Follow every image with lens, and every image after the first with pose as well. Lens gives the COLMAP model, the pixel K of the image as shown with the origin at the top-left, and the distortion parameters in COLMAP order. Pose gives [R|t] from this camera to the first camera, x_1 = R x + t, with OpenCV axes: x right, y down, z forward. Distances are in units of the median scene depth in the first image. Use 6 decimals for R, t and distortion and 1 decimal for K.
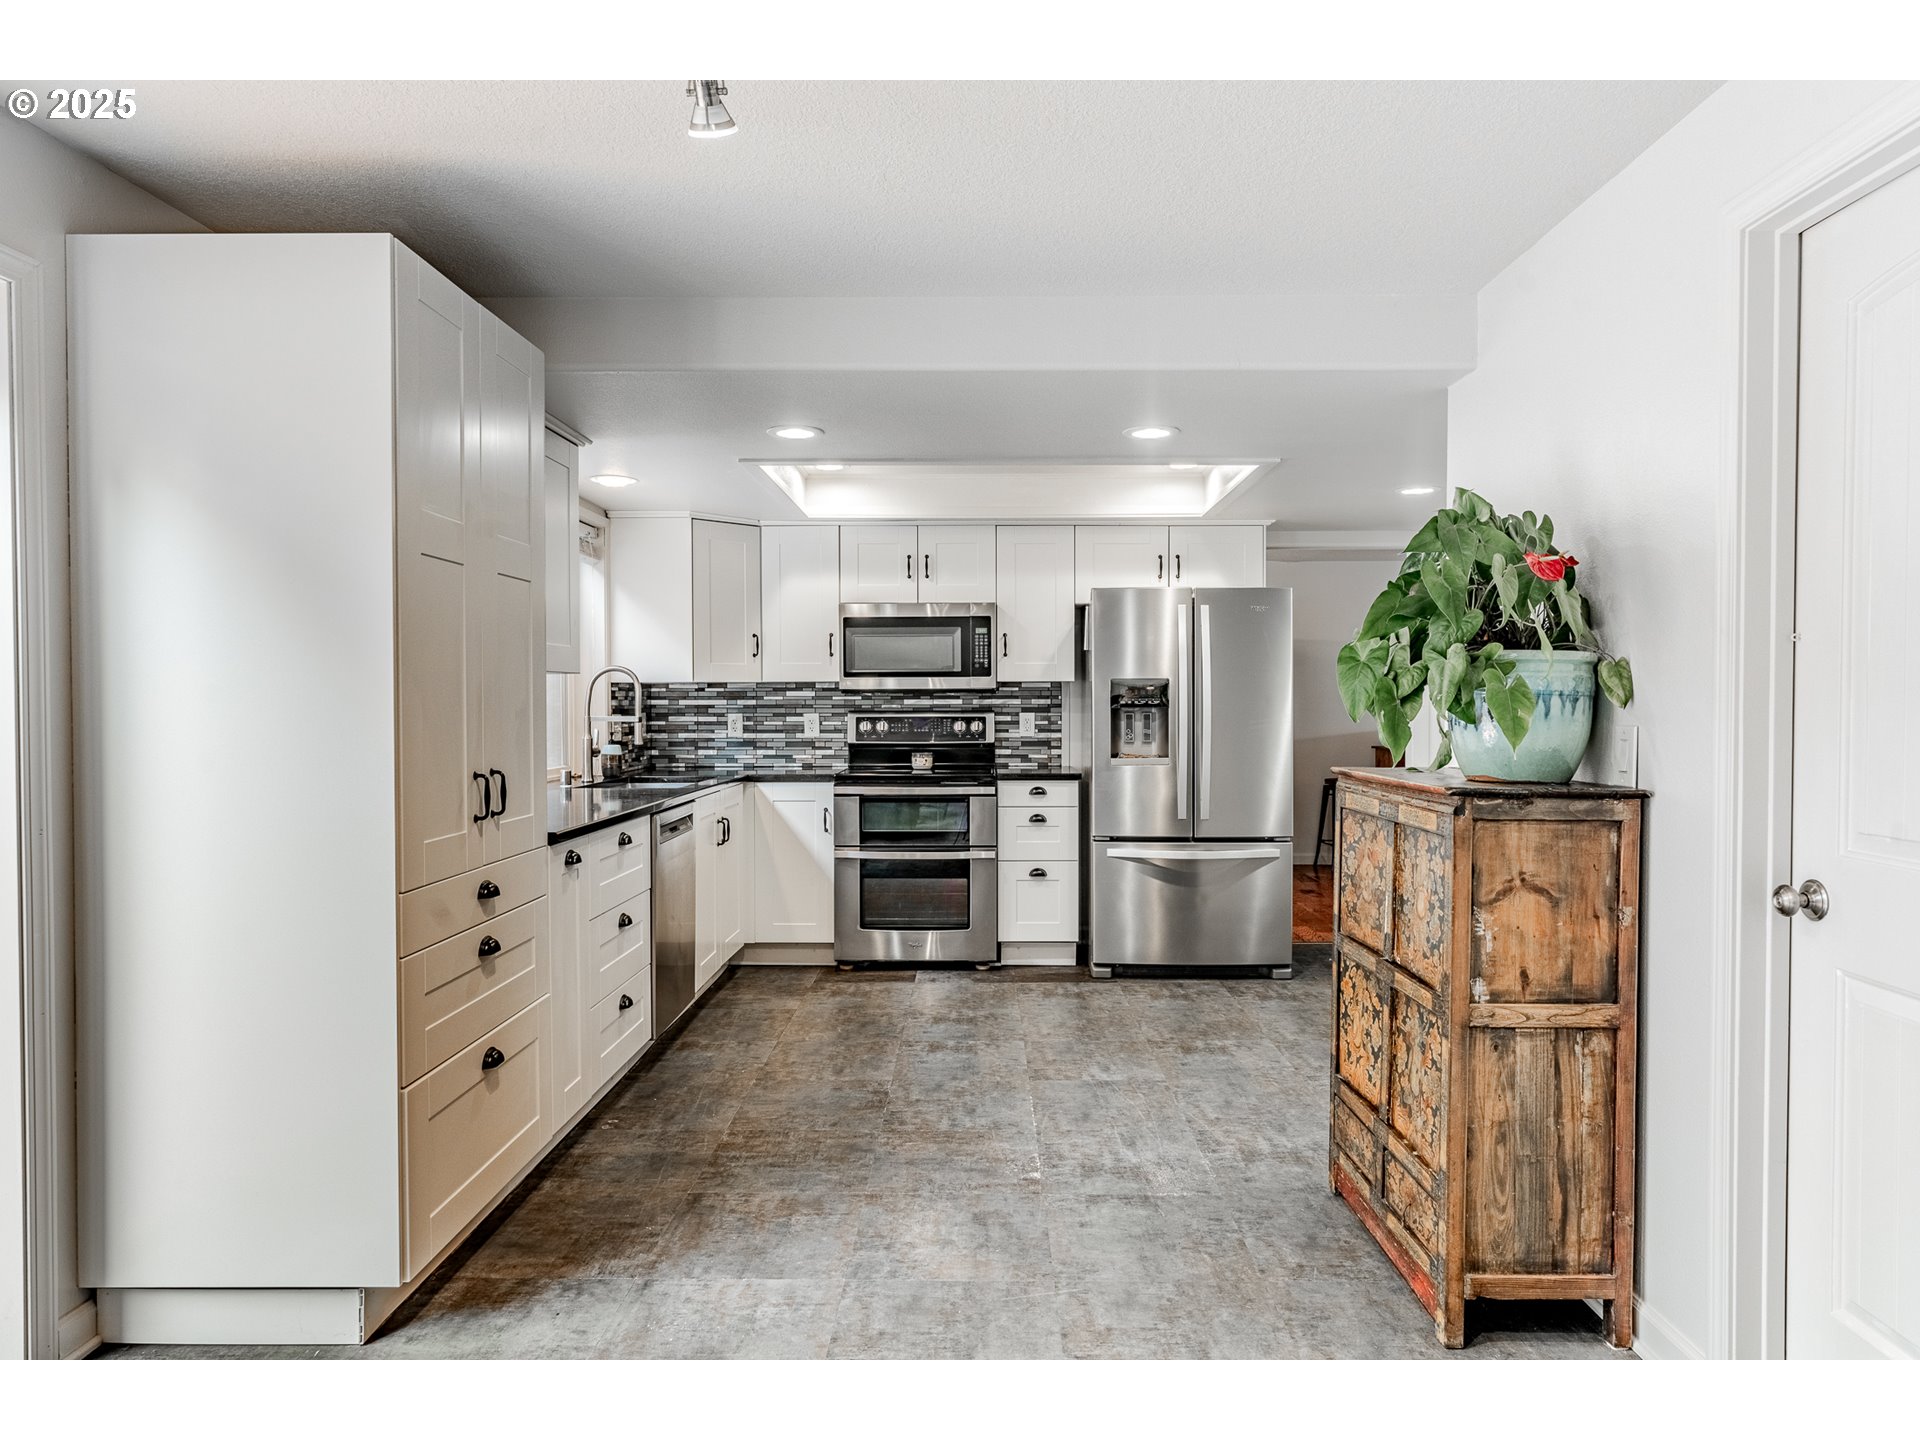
lens RADIAL K [[1185.4, 0, 985.7], [0, 1185.4, 721.1], [0, 0, 1]] dist [-0.001729, 0.001535]
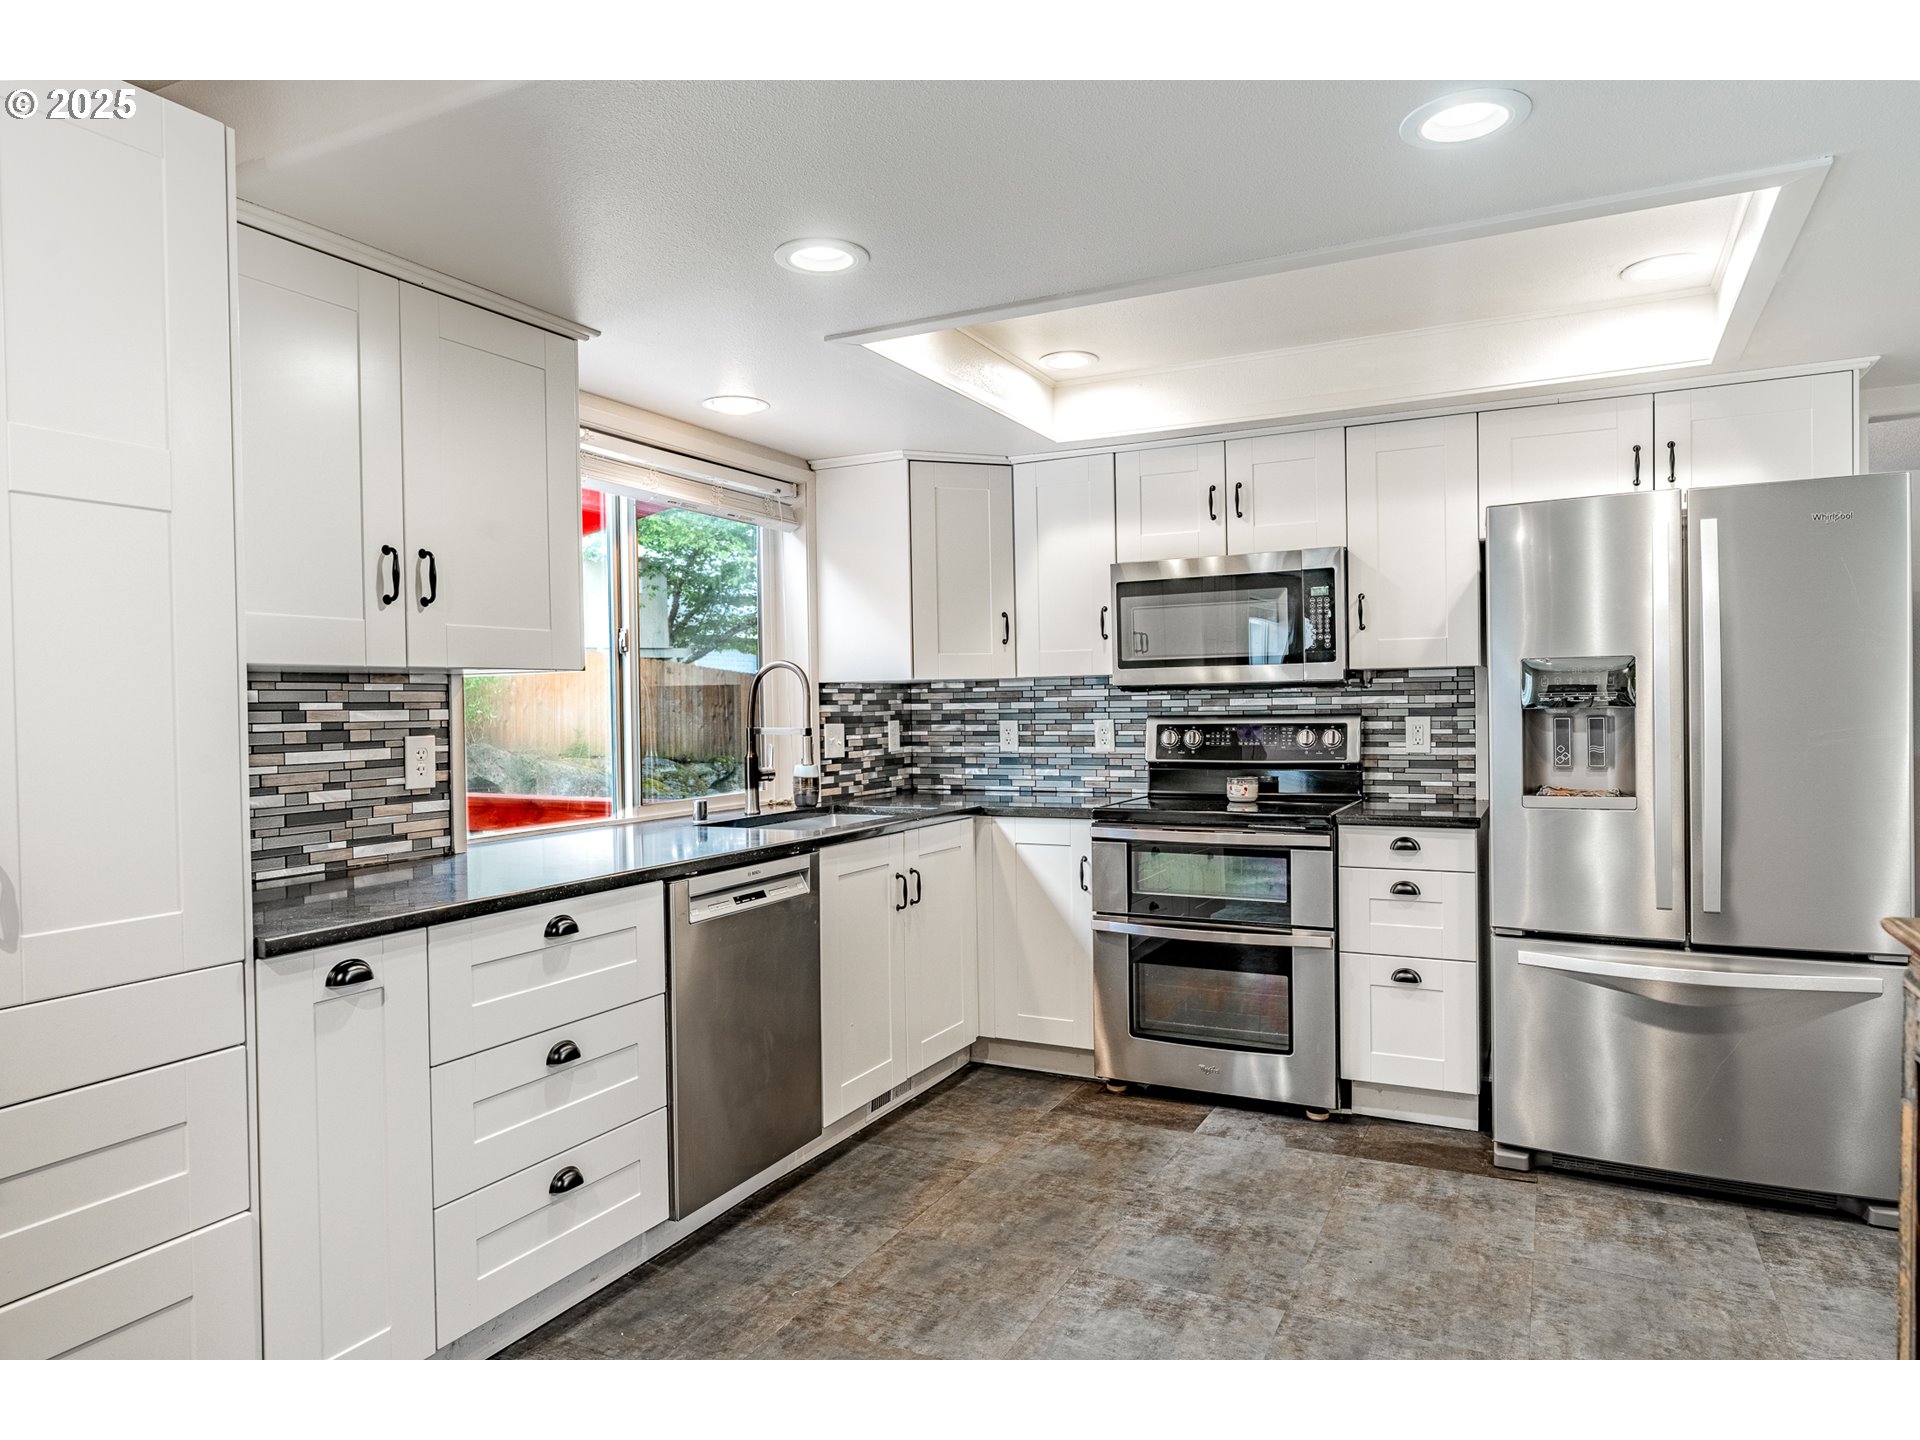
lens RADIAL K [[1185.4, 0, 985.7], [0, 1185.4, 721.1], [0, 0, 1]] dist [-0.001729, 0.001535]
pose [[0.895786, -0.006004, -0.444444, 0.124241], [0.006433, 0.999979, -0.000543, -0.006302], [0.444438, -0.002373, 0.895806, 0.352234]]
